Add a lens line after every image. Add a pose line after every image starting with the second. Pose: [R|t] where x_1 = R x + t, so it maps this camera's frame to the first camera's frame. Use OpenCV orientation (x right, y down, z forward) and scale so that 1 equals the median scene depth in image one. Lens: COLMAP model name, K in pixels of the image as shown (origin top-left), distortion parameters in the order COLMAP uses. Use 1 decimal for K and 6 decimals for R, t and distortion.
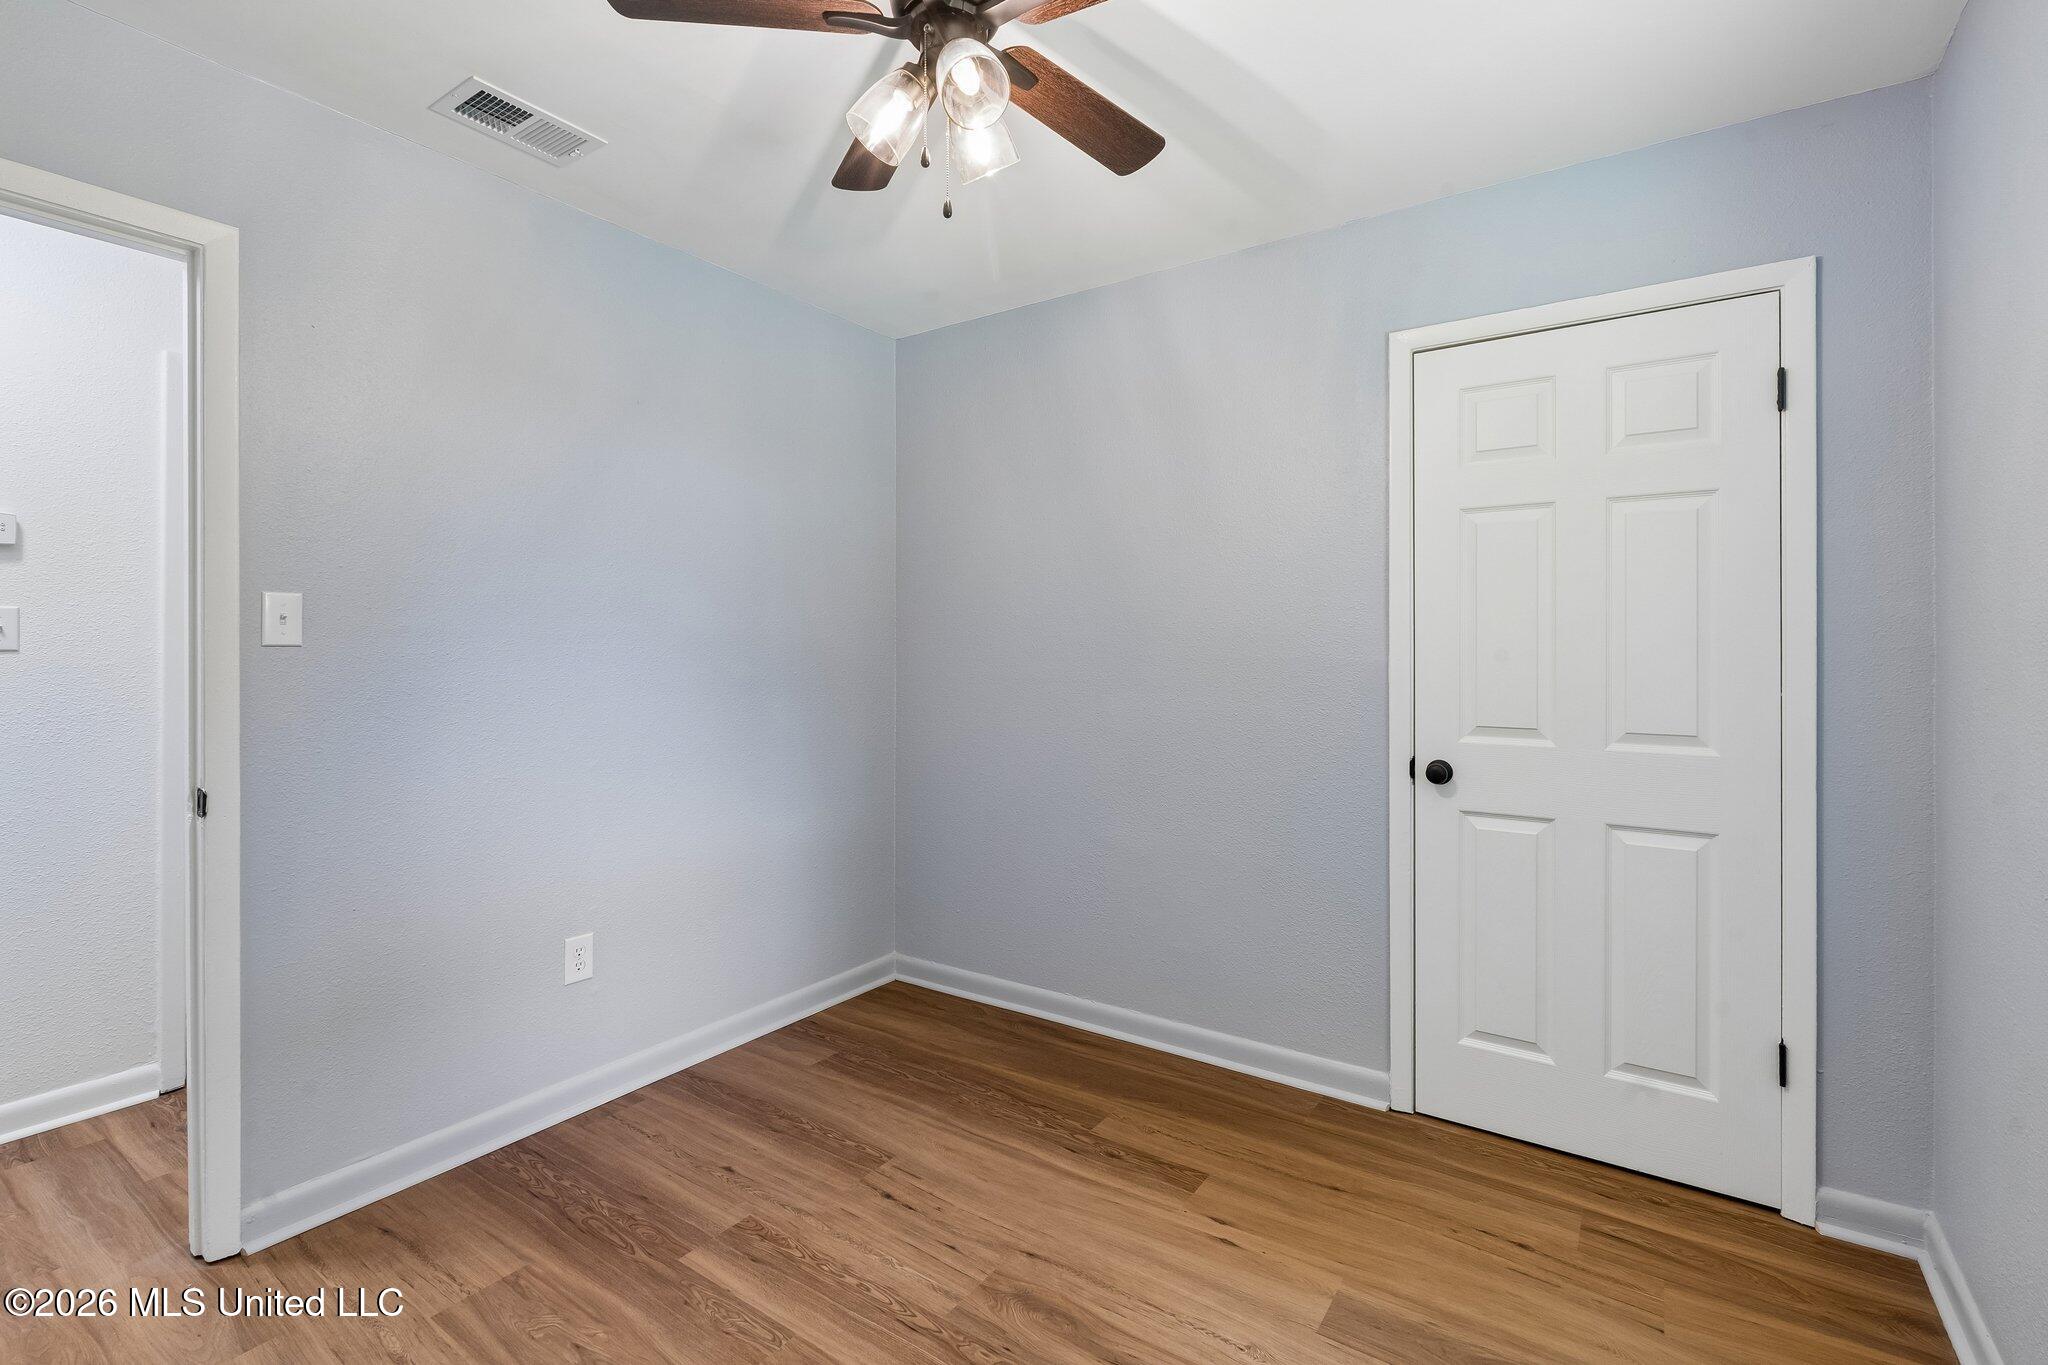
lens RADIAL K [[907.3, 0, 1016.2], [0, 907.3, 666.0], [0, 0, 1]] dist [-0.002806, 0.000169]
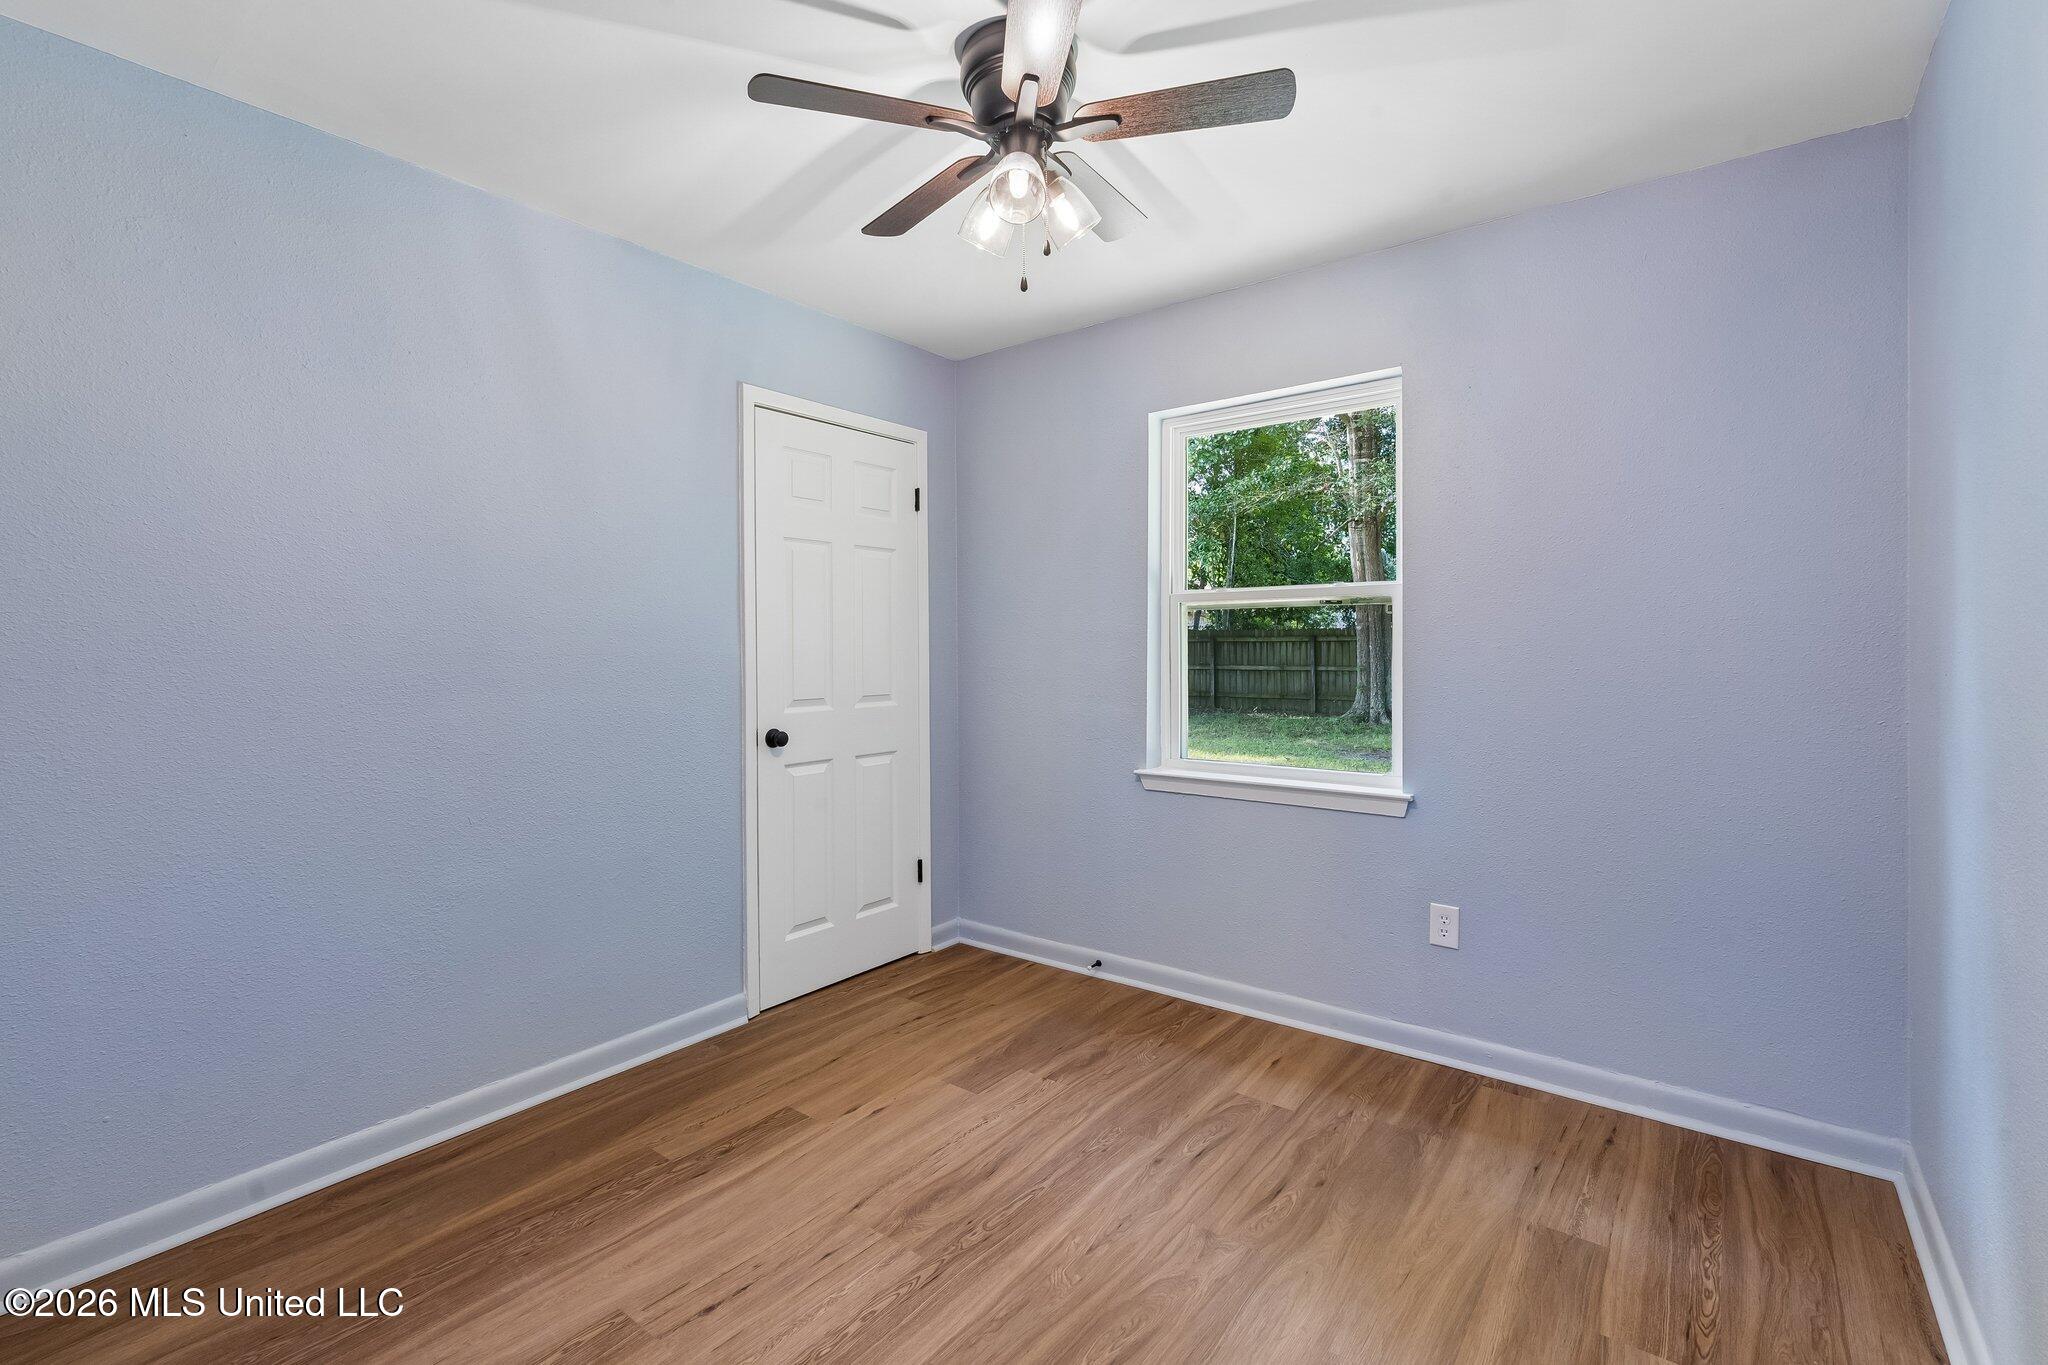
lens RADIAL K [[907.3, 0, 1020.1], [0, 907.3, 667.7], [0, 0, 1]] dist [-0.002806, 0.000169]
pose [[0.062886, -0.026669, 0.997664, -0.876877], [0.023139, 0.999413, 0.025257, -0.008870], [-0.997752, 0.021496, 0.063467, 0.620504]]
